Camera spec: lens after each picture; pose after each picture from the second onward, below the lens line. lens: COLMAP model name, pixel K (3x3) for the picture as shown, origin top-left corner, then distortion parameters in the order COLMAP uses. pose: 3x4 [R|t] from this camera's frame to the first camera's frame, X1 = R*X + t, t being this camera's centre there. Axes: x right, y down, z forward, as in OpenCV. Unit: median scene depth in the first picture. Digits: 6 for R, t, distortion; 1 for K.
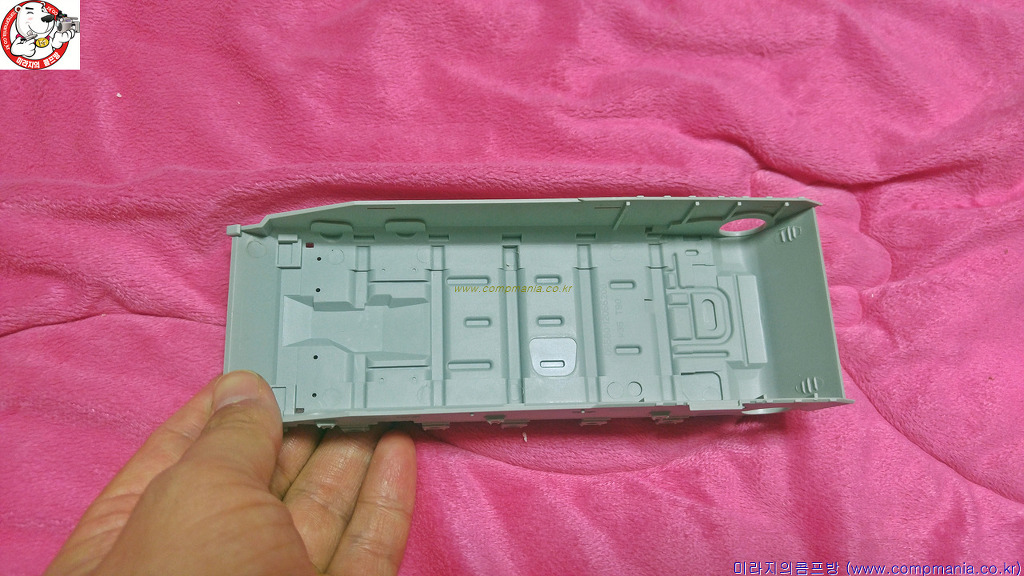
lens RADIAL K [[692.2, 0, 512.0], [0, 692.2, 288.0], [0, 0, 1]] dist [-0.061097, 0.092210]
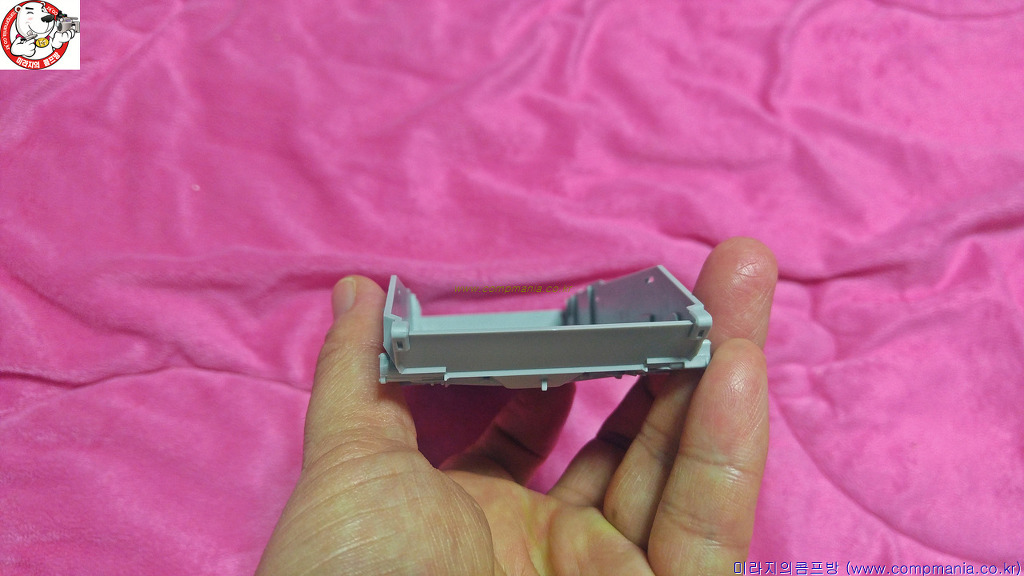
lens RADIAL K [[723.9, 0, 512.0], [0, 723.9, 288.0], [0, 0, 1]] dist [-0.006722, -0.000207]
pose [[0.999495, 0.030462, -0.008990, 0.002832], [-0.031279, 0.993204, -0.112101, 0.021404], [0.005514, 0.112325, 0.993656, -0.257244]]
